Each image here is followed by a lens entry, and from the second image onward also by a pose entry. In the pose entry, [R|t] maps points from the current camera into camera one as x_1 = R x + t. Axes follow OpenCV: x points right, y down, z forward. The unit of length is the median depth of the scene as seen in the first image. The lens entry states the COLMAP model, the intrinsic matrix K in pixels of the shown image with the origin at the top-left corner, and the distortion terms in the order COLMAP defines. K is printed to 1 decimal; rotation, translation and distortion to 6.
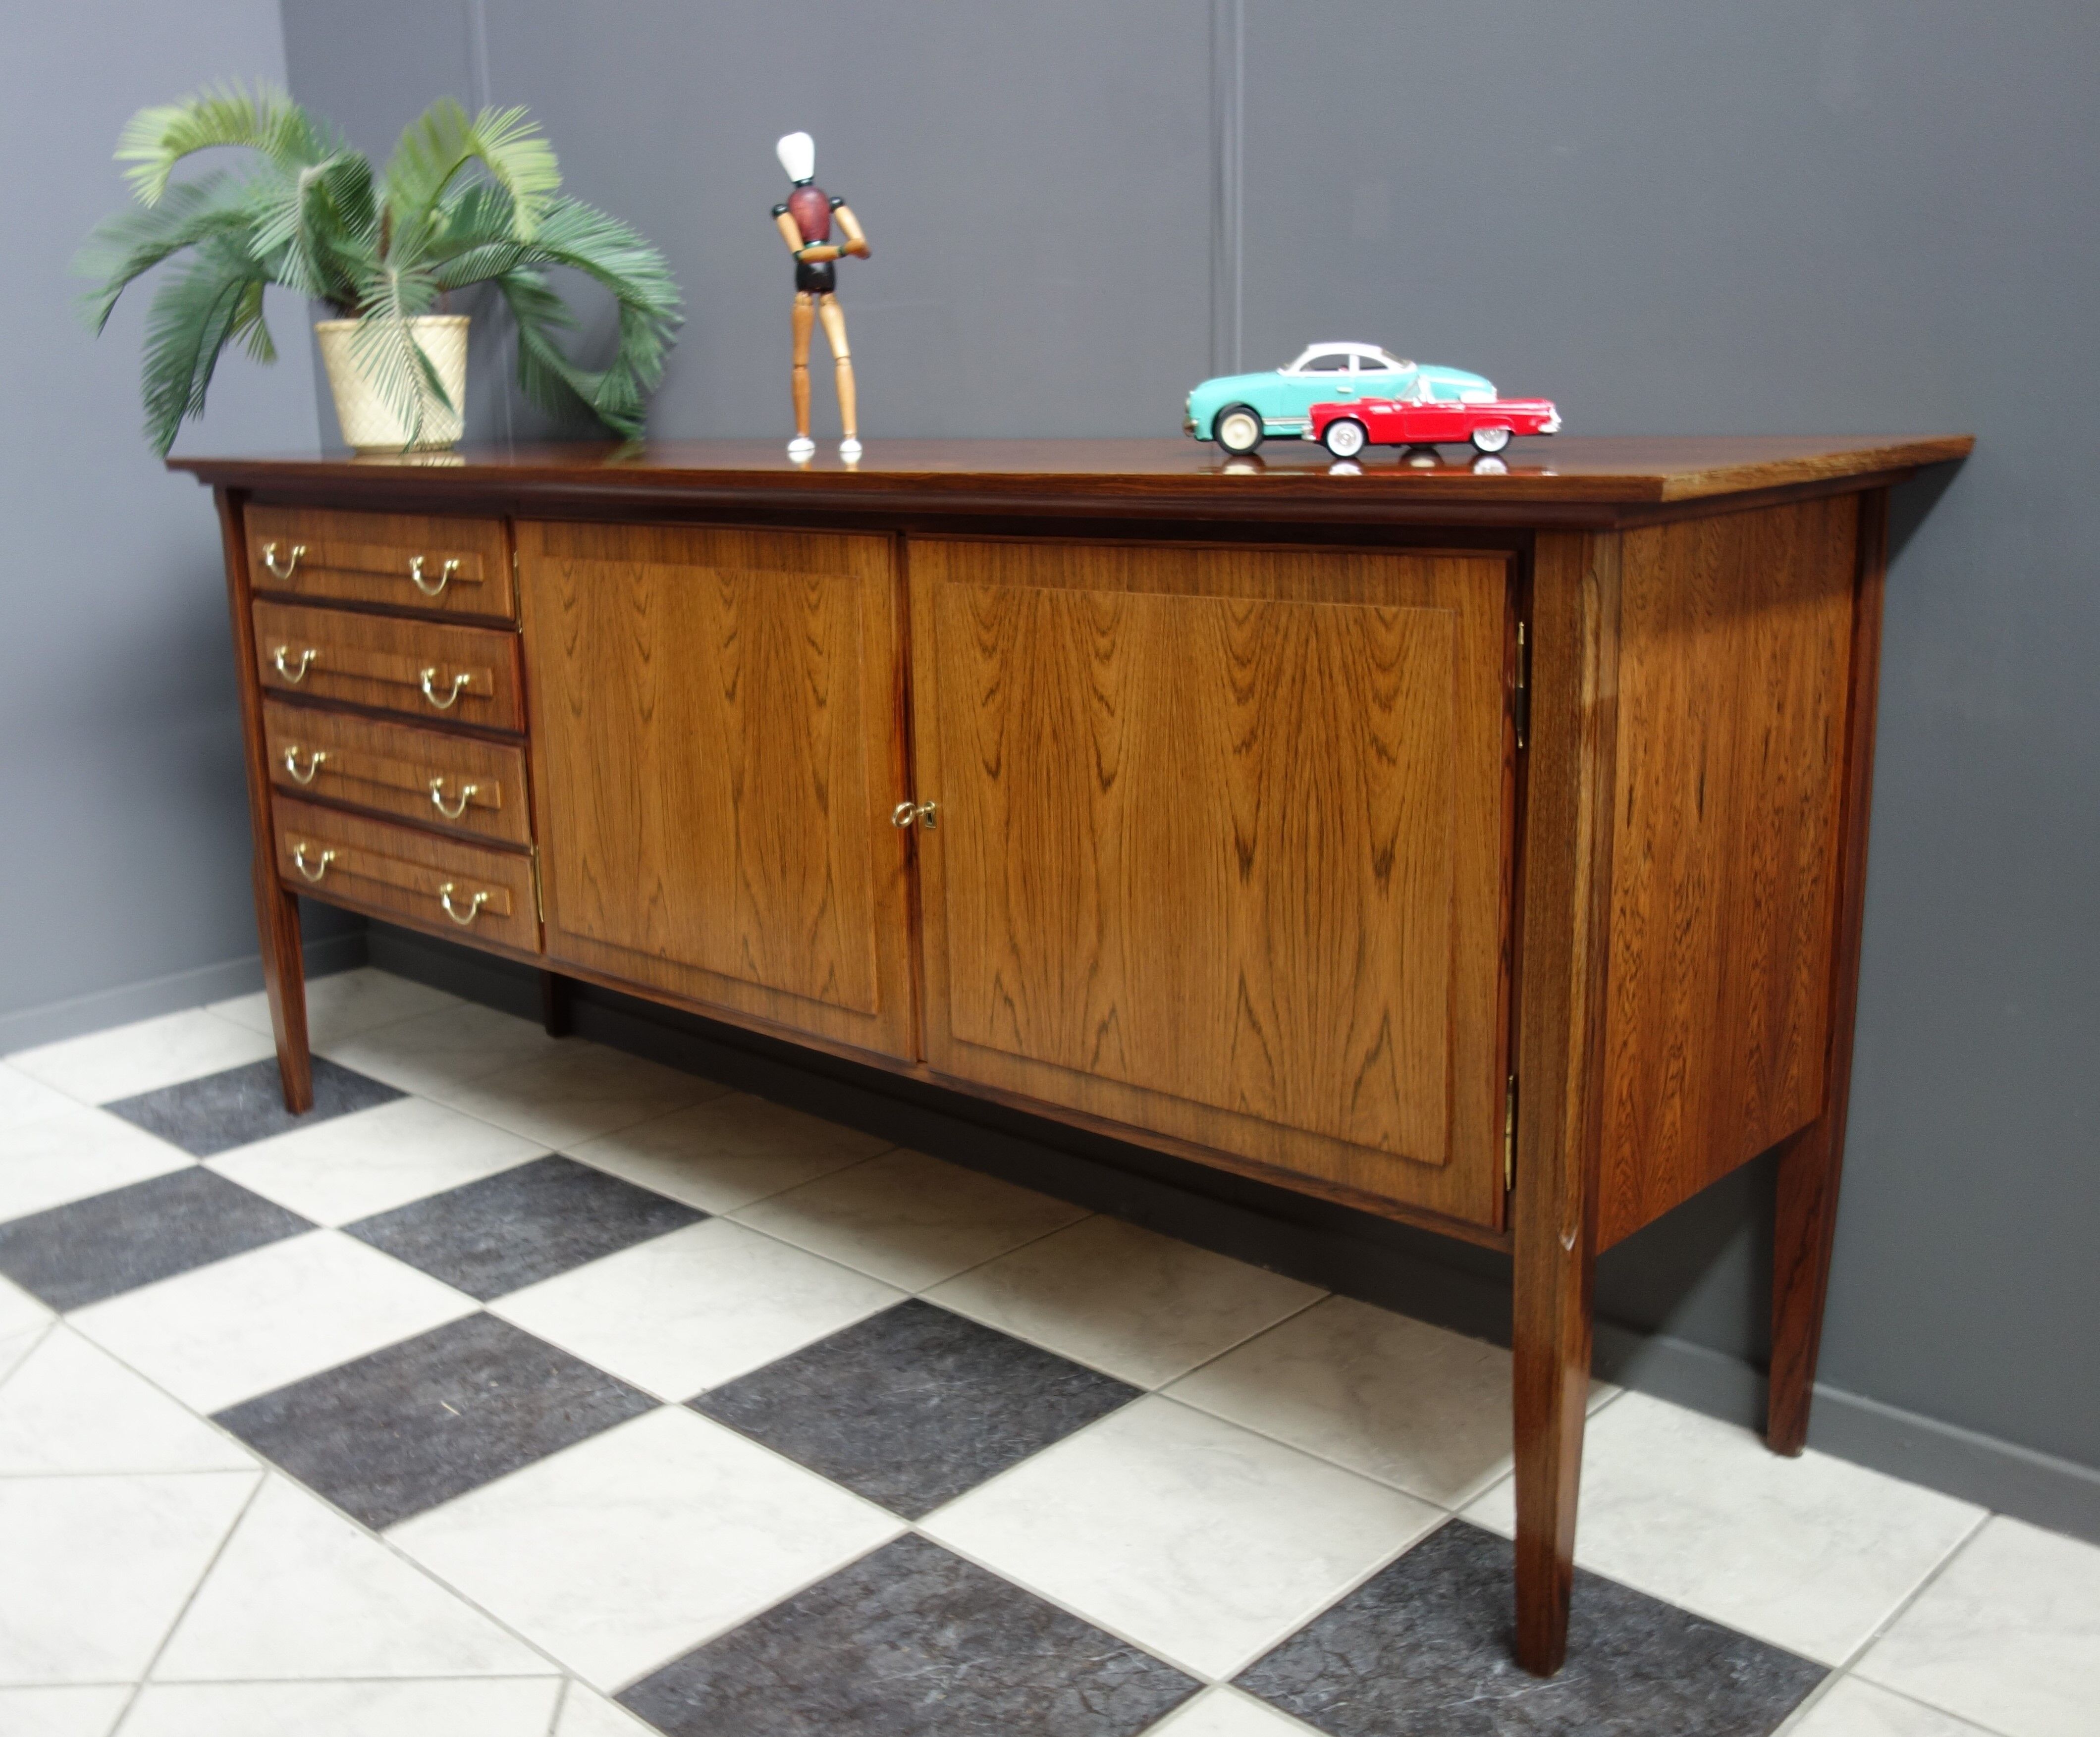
lens RADIAL K [[2123.3, 0, 883.1], [0, 2123.3, 856.3], [0, 0, 1]] dist [0.004707, 0.000000]
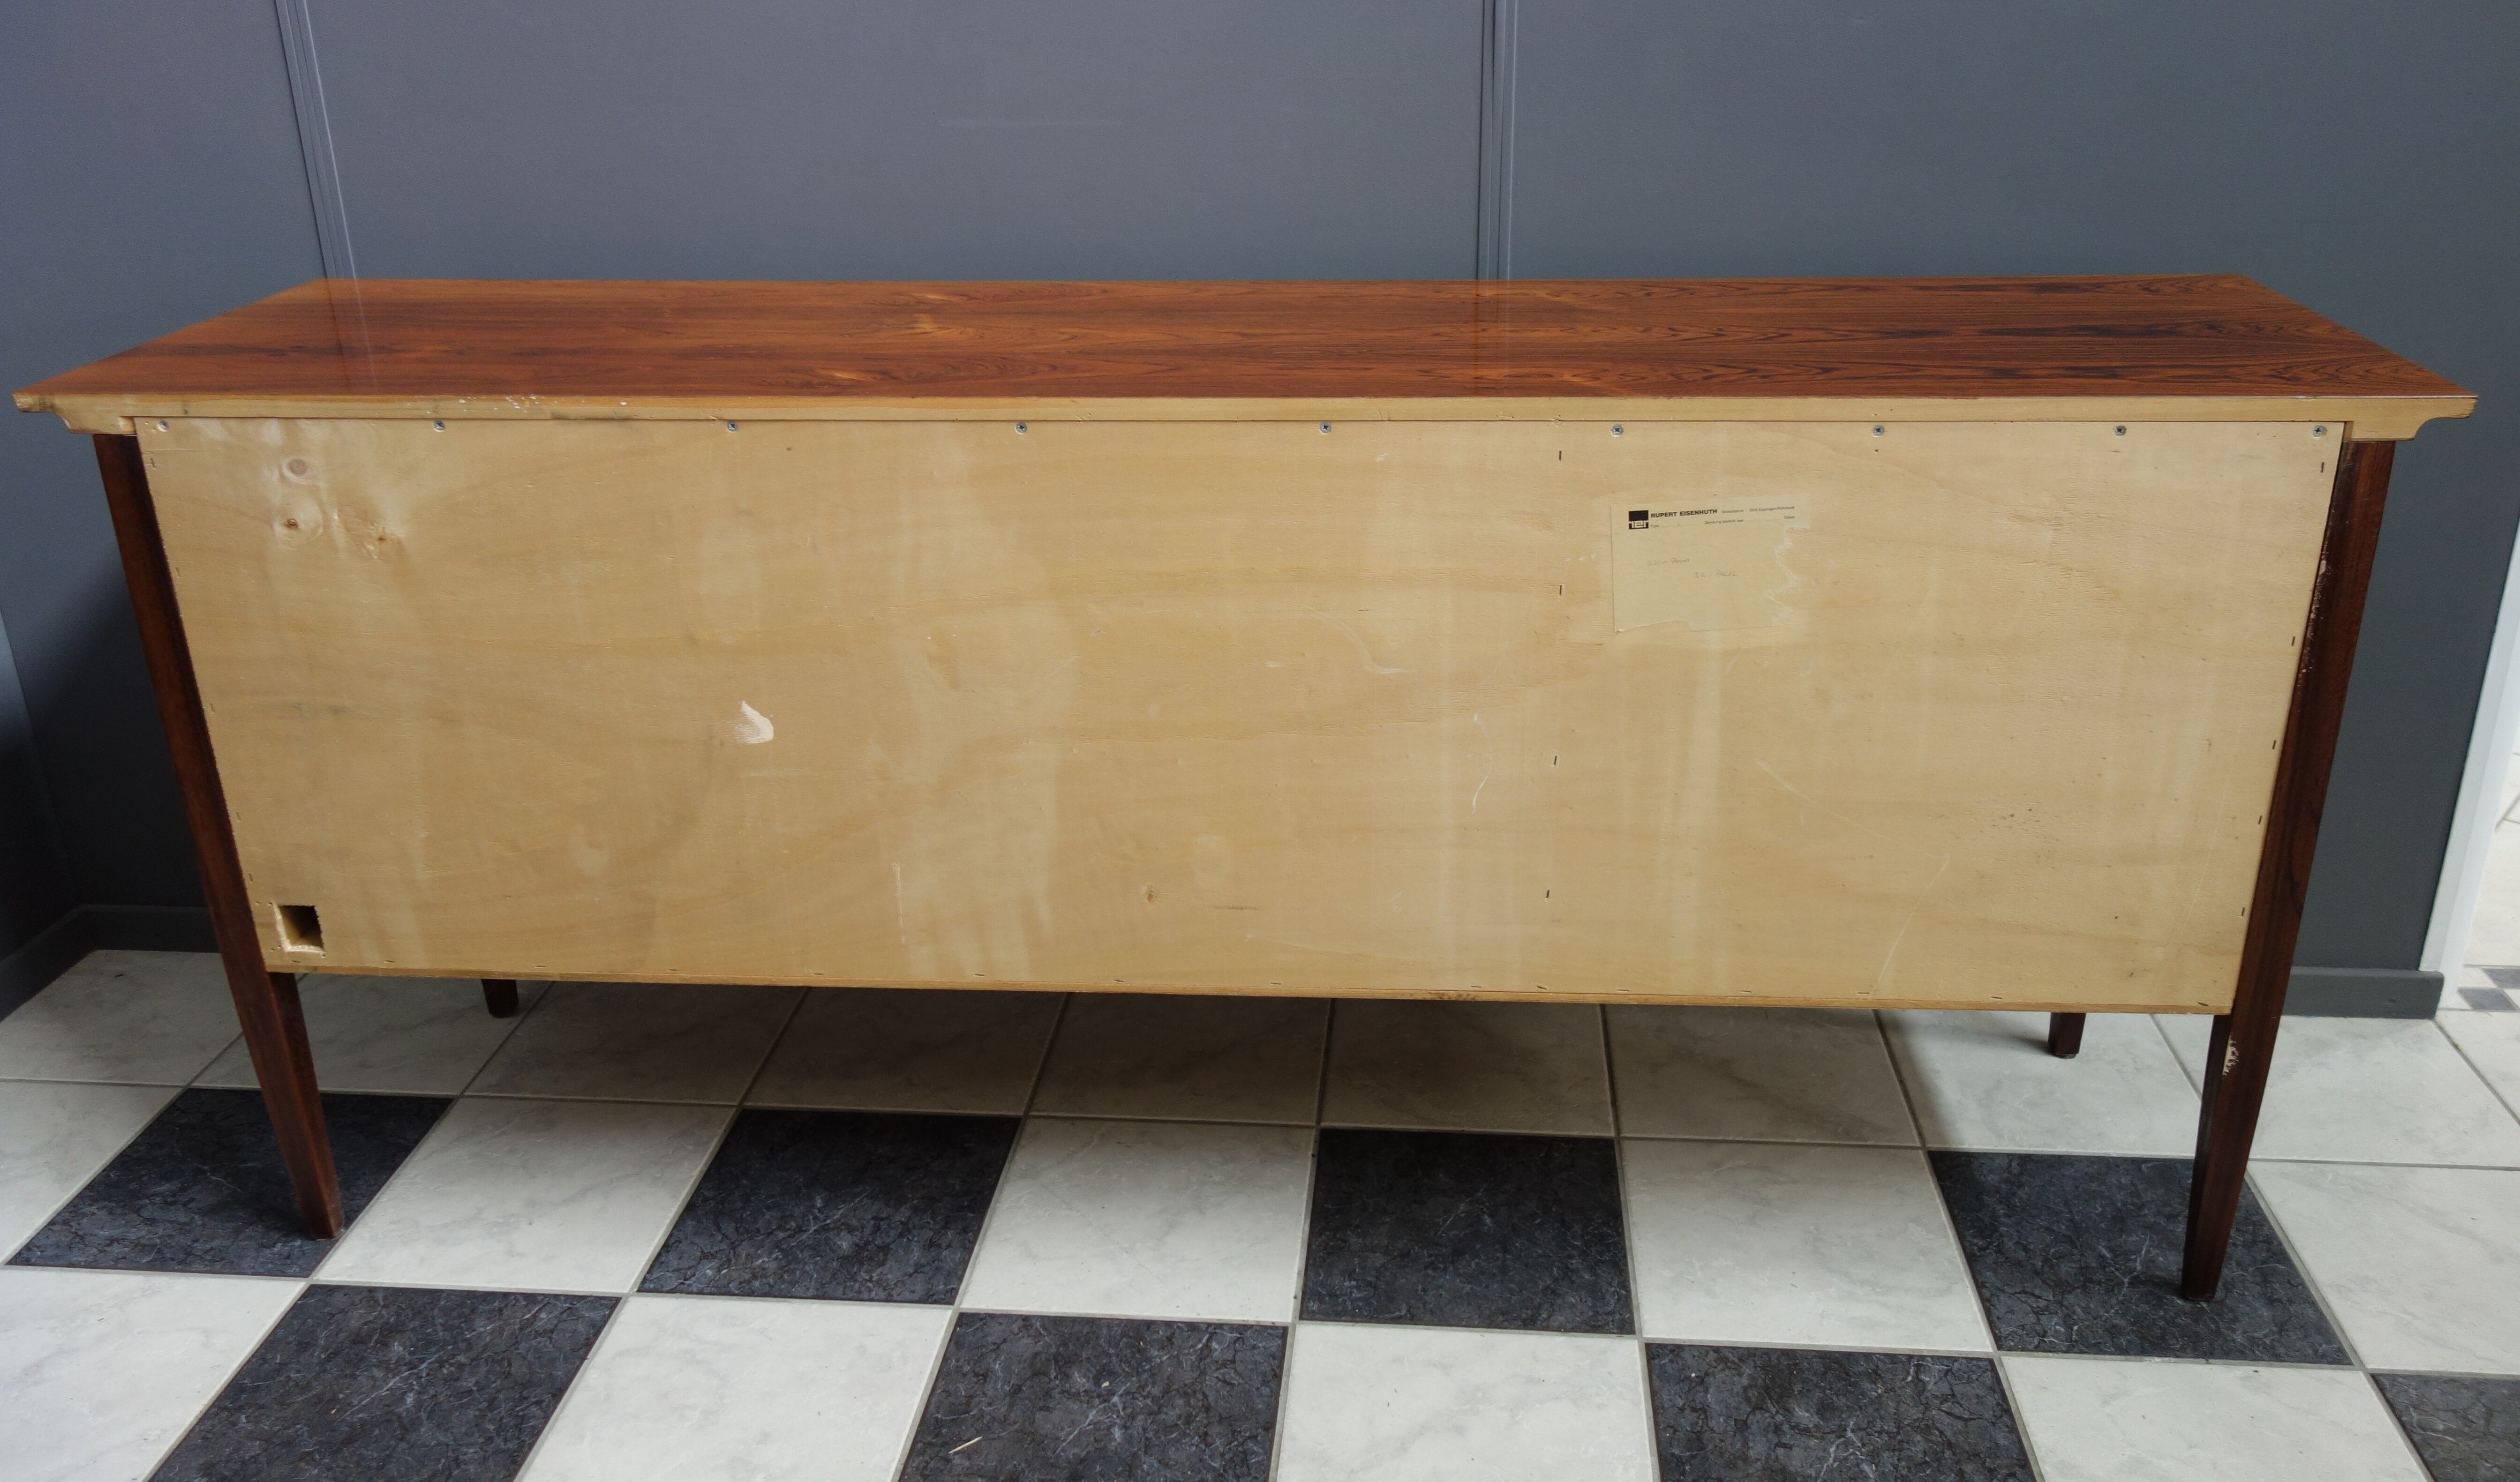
lens RADIAL K [[2015.1, 0, 1286.6], [0, 2015.1, 702.3], [0, 0, 1]] dist [0.002474, -0.002753]
pose [[0.751819, -0.226074, 0.619402, -0.719199], [0.136658, 0.972413, 0.189046, -0.233500], [-0.645053, -0.057482, 0.761973, 0.357620]]
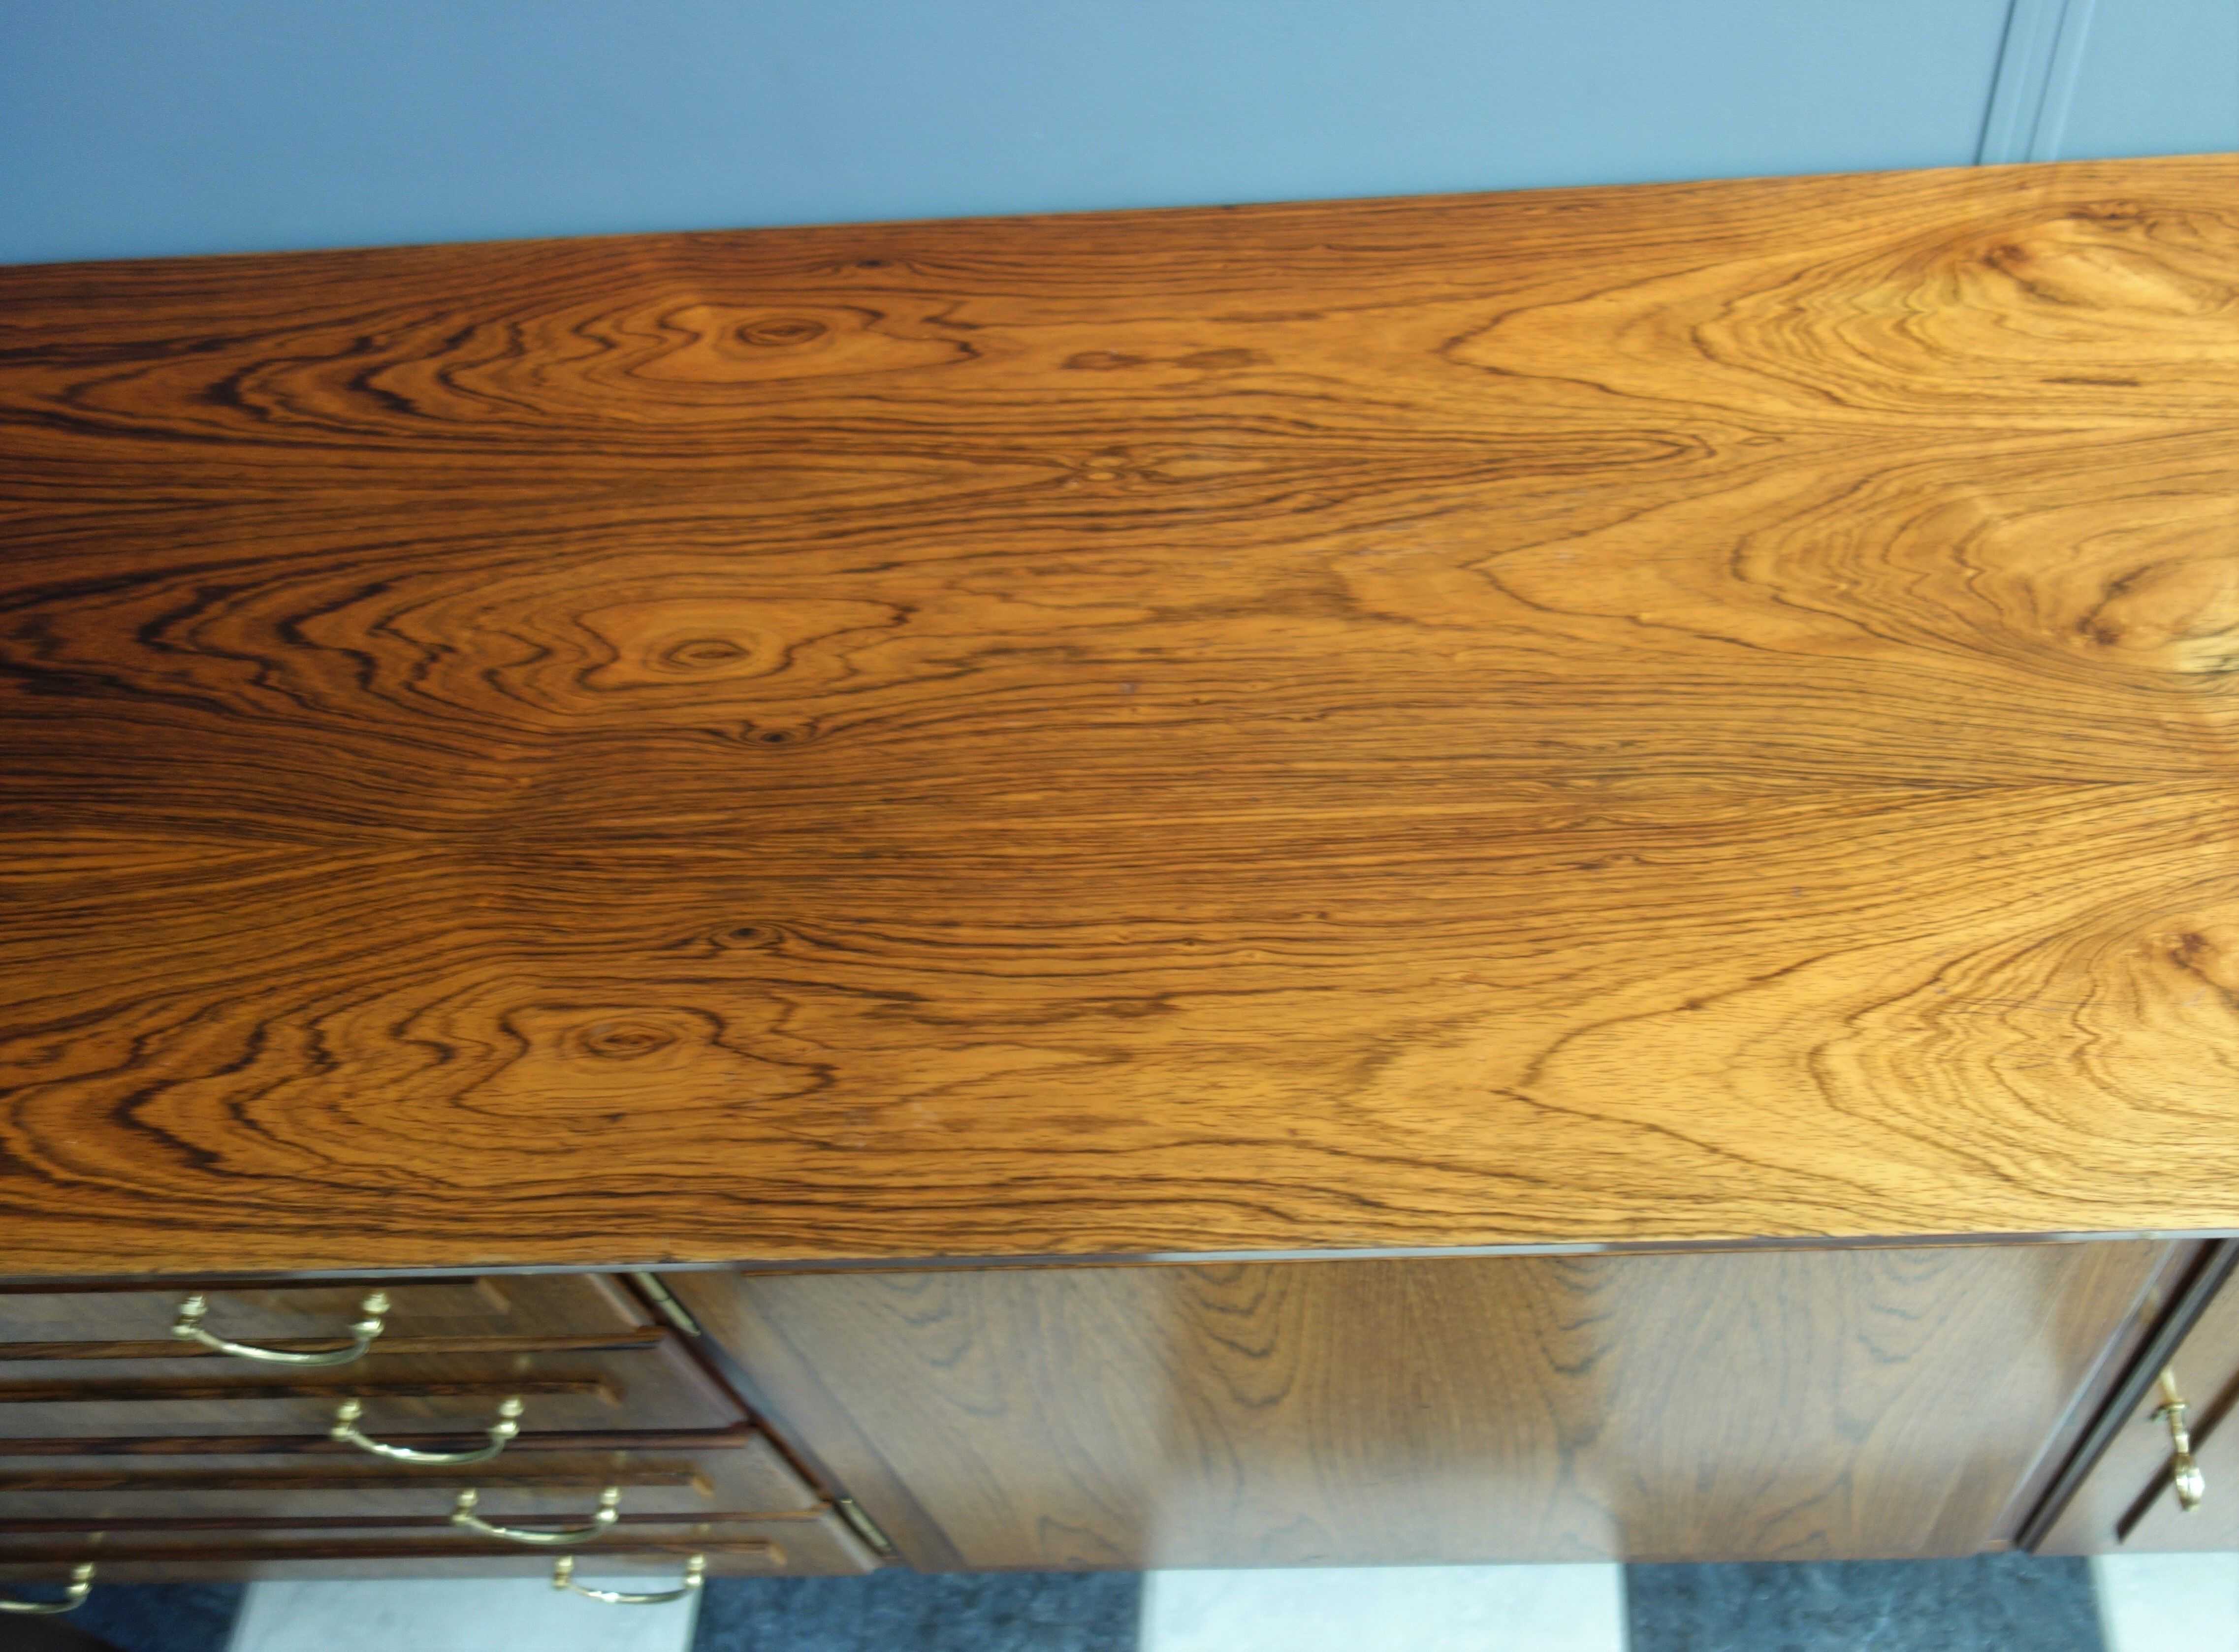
lens RADIAL K [[2110.4, 0, 1344.0], [0, 2110.4, 762.6], [0, 0, 1]] dist [0.010570, 0.000000]
pose [[0.699666, -0.589505, 0.403671, -0.238107], [0.204074, 0.706348, 0.677810, -0.538789], [-0.684705, -0.391862, 0.614510, 0.949325]]
